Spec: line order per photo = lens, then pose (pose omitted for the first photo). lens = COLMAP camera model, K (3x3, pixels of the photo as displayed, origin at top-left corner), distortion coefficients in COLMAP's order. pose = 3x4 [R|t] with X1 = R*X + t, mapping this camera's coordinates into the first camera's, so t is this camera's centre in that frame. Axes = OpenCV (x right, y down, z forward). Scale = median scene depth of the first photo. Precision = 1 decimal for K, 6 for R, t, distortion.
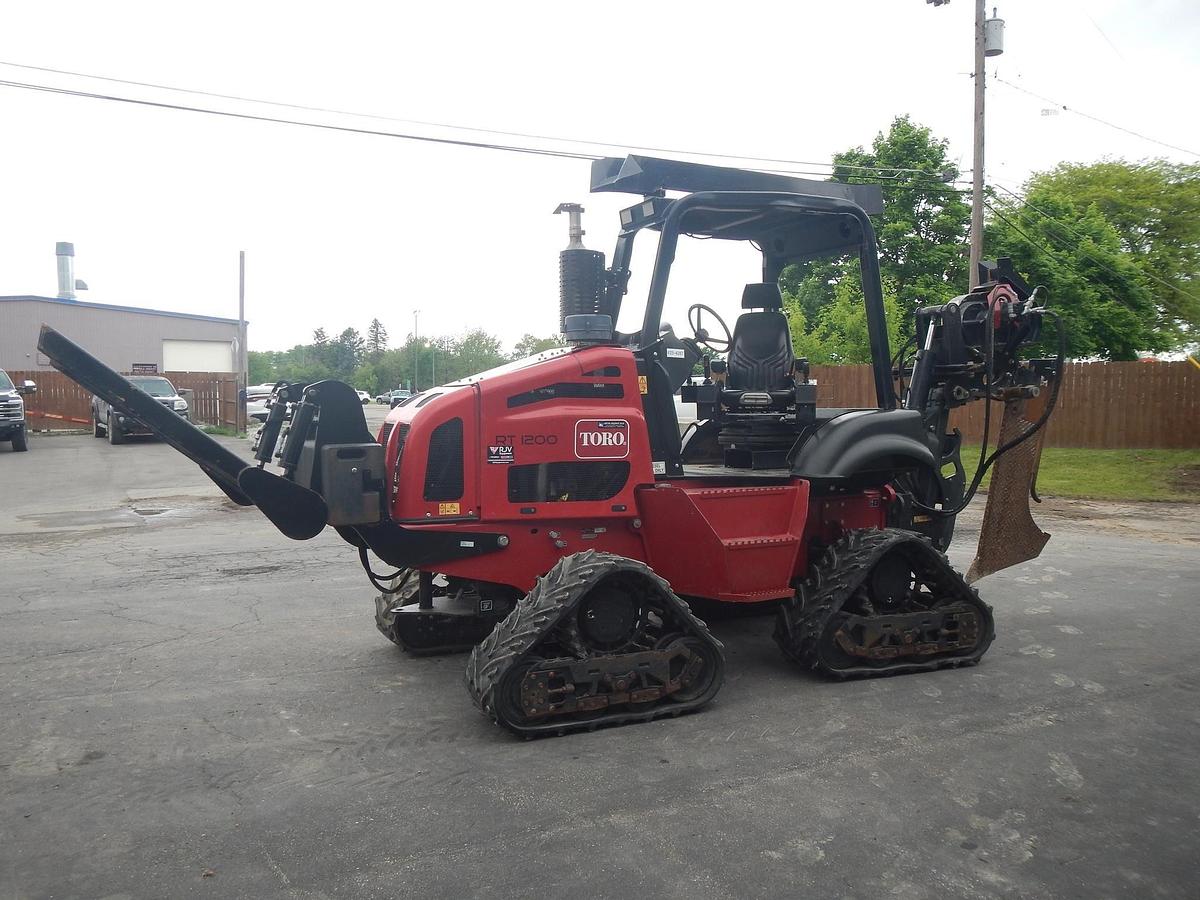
lens RADIAL K [[996.3, 0, 600.7], [0, 996.3, 457.5], [0, 0, 1]] dist [0.000903, 0.007440]
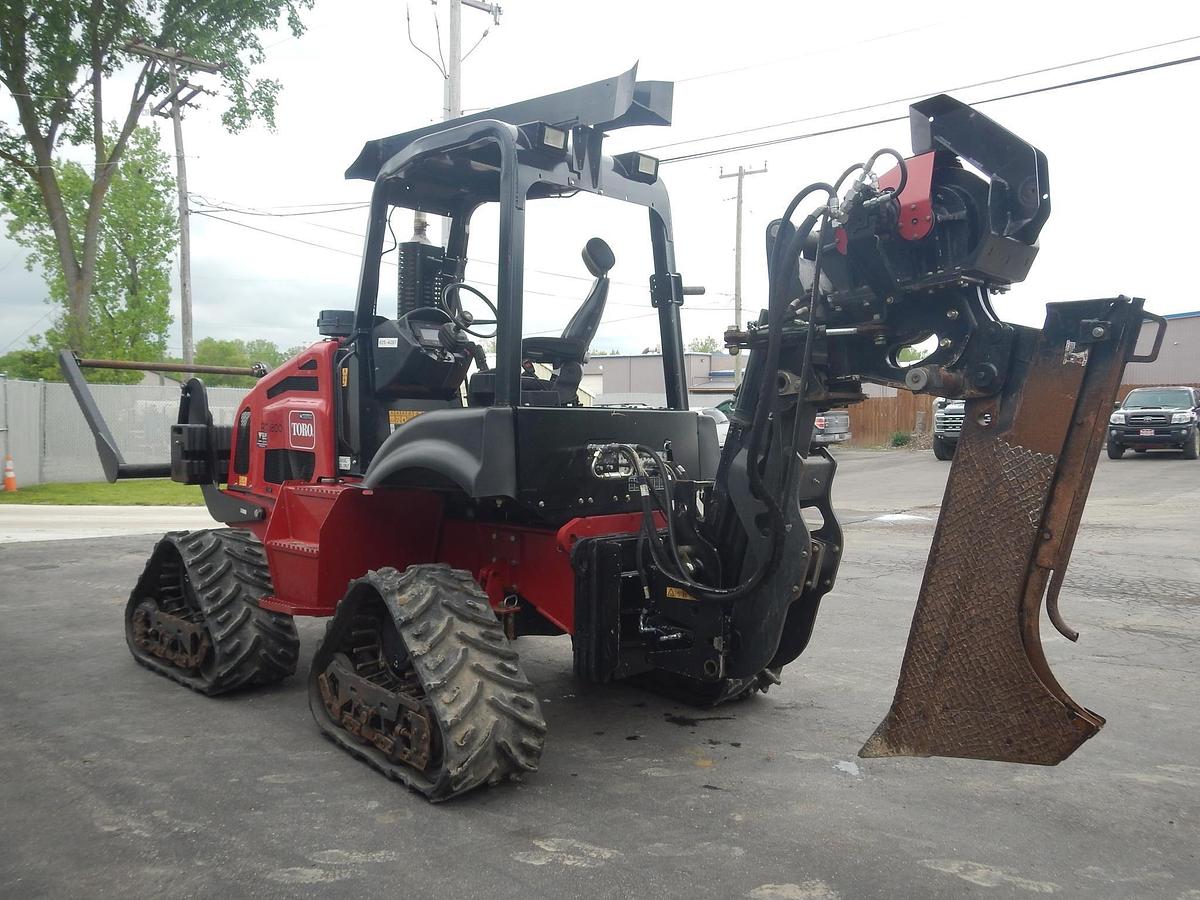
lens RADIAL K [[996.3, 0, 598.5], [0, 996.3, 441.9], [0, 0, 1]] dist [0.000903, 0.007440]
pose [[0.342383, 0.035198, -0.938901, 1.073393], [-0.072237, 0.997326, 0.011046, -0.039321], [0.936779, 0.064041, 0.344011, 0.926842]]
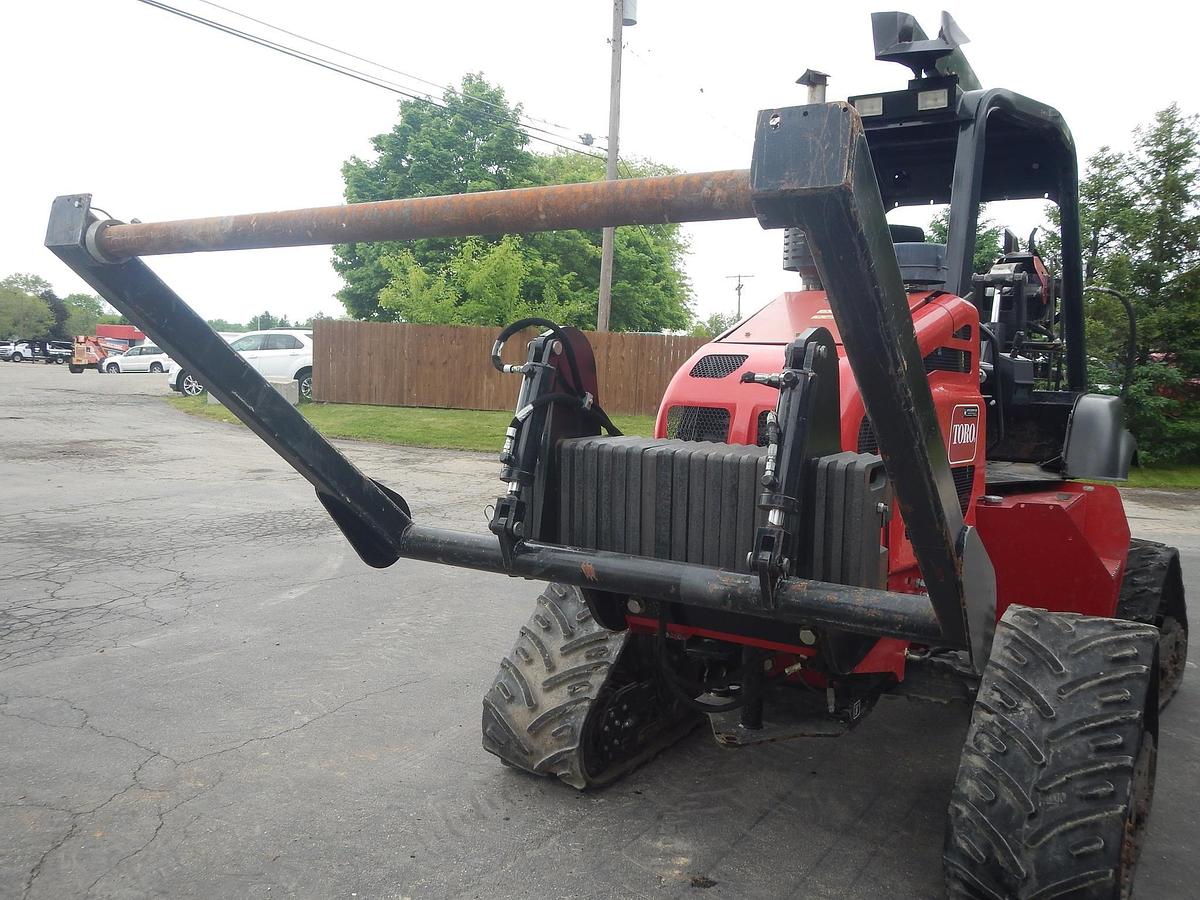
lens RADIAL K [[996.3, 0, 603.5], [0, 996.3, 448.2], [0, 0, 1]] dist [0.000903, 0.007440]
pose [[0.859859, -0.004498, 0.510512, -0.539932], [-0.011226, 0.999553, 0.027714, -0.024099], [-0.510408, -0.029561, 0.859424, 0.546371]]
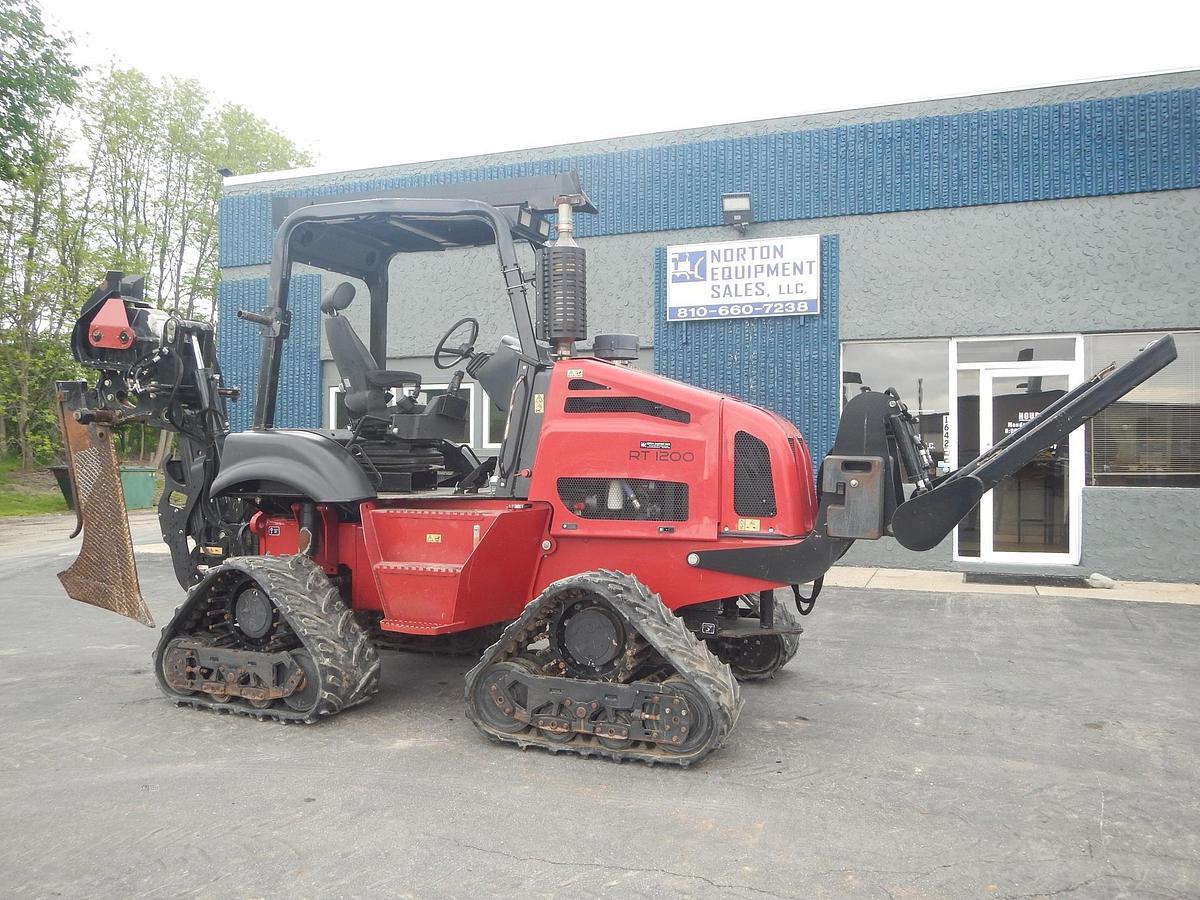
lens RADIAL K [[996.3, 0, 594.7], [0, 996.3, 451.4], [0, 0, 1]] dist [0.000903, 0.007440]
pose [[-0.673565, -0.003401, 0.739120, -0.774128], [0.043511, 0.998073, 0.044244, -0.069942], [-0.737846, 0.061961, -0.672119, 1.751189]]
